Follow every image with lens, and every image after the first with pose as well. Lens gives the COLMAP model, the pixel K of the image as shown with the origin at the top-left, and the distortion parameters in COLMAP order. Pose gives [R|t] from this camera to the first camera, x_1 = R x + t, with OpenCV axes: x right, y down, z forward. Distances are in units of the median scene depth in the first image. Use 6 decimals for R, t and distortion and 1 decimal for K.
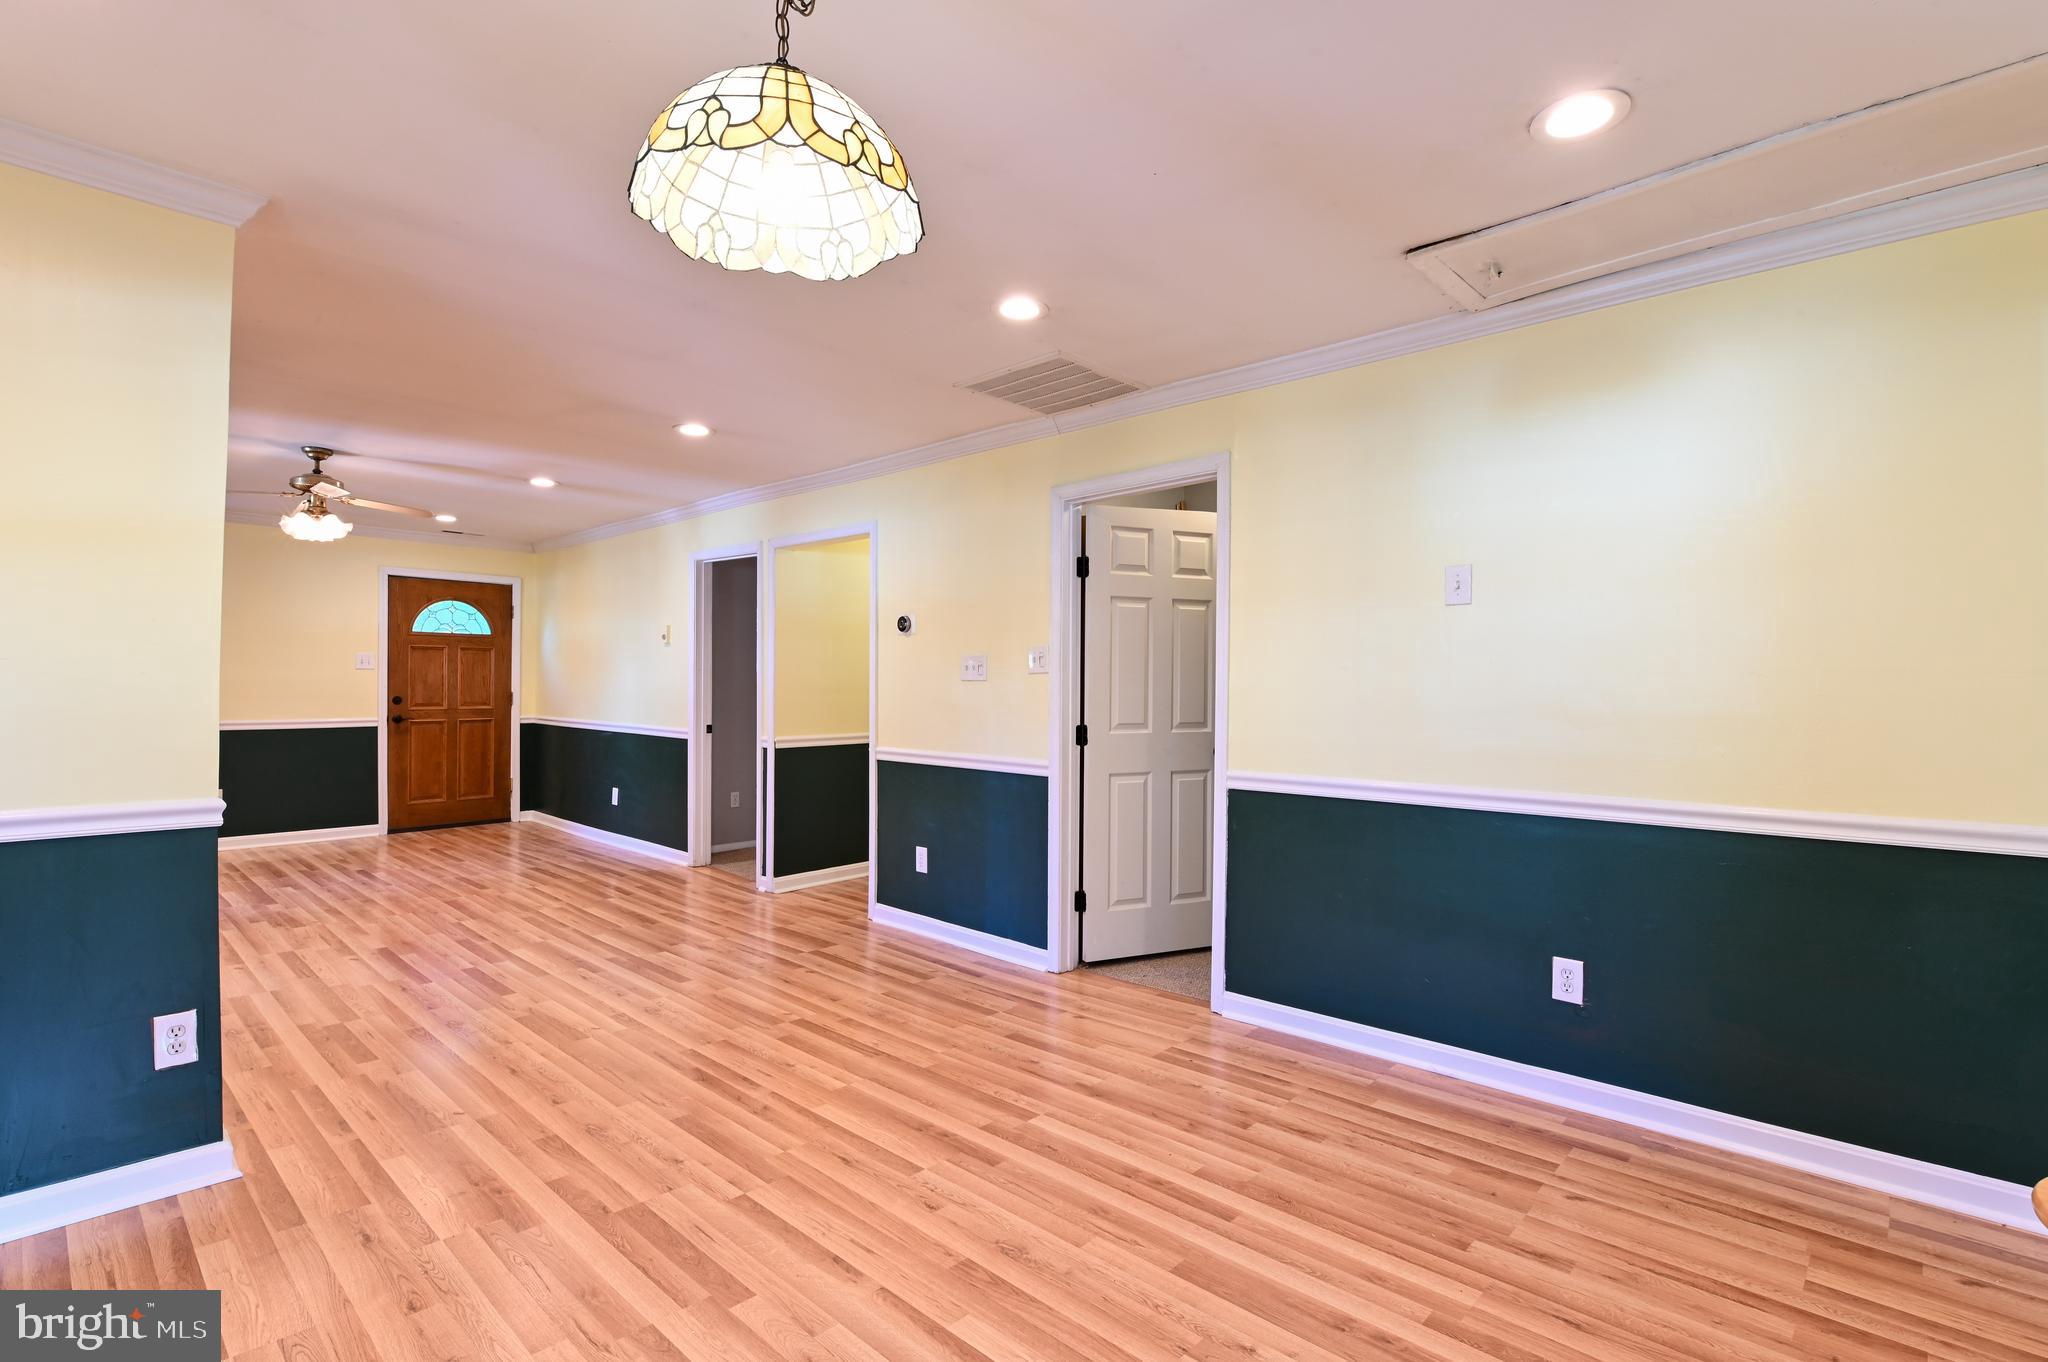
lens RADIAL K [[980.0, 0, 1032.4], [0, 980.0, 685.5], [0, 0, 1]] dist [-0.004616, -0.001843]
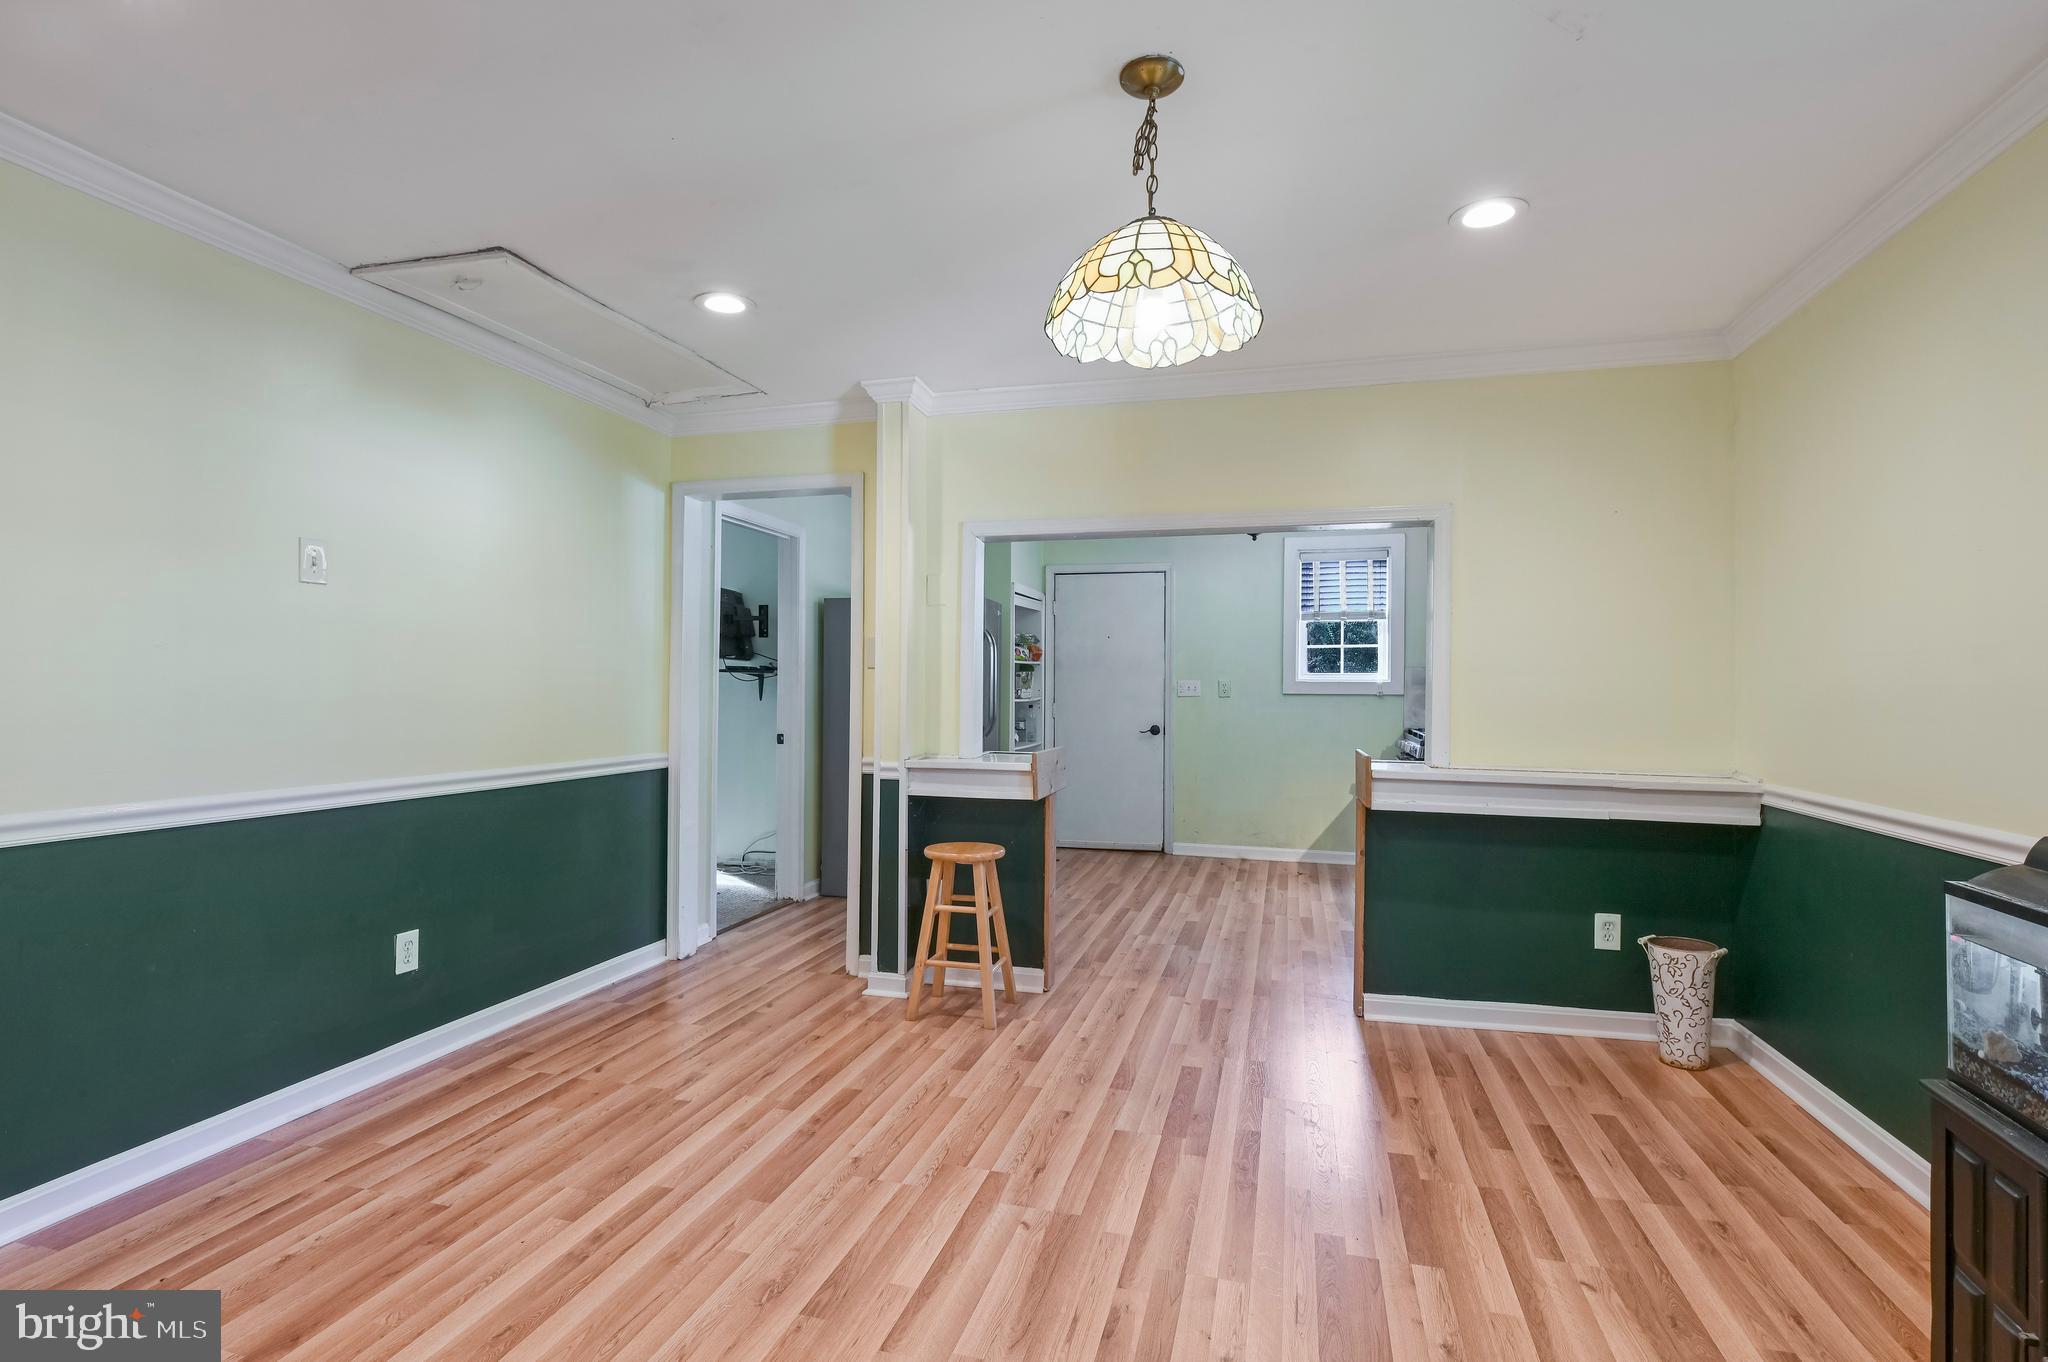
lens RADIAL K [[980.0, 0, 991.9], [0, 980.0, 673.2], [0, 0, 1]] dist [-0.004616, -0.001843]
pose [[-0.443509, 0.004236, 0.896260, -0.335631], [-0.014461, 0.999825, -0.011881, 0.000544], [-0.896153, -0.018230, -0.443370, 0.438792]]
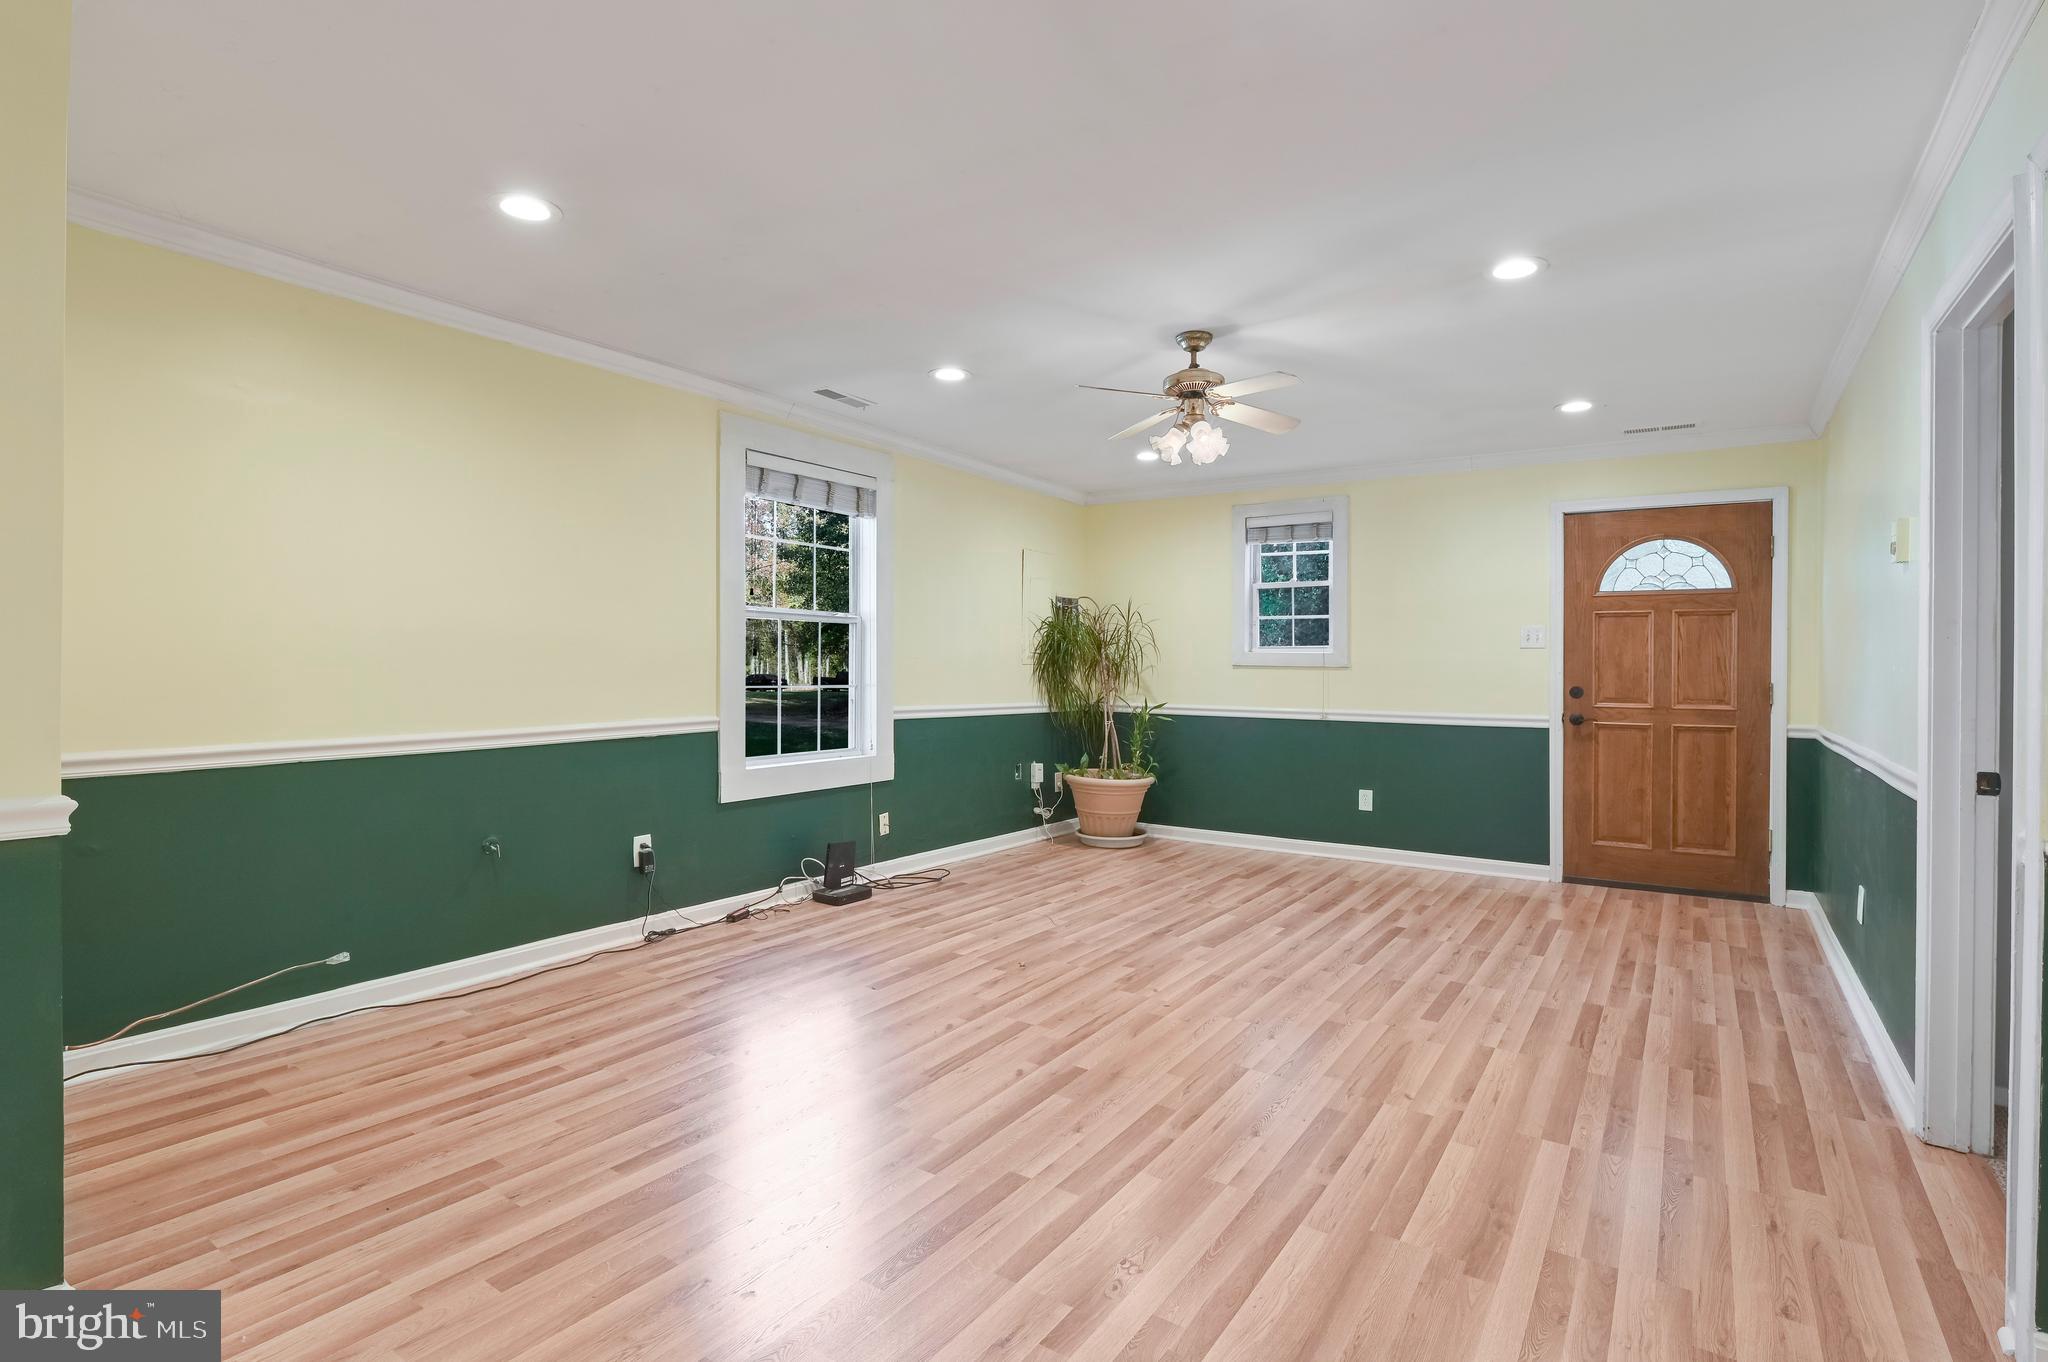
lens RADIAL K [[980.0, 0, 1014.6], [0, 980.0, 672.7], [0, 0, 1]] dist [-0.004616, -0.001843]
pose [[0.149458, -0.001656, -0.988767, -0.029496], [-0.010161, 0.999943, -0.003210, 0.009653], [0.988716, 0.010526, 0.149432, 0.644289]]
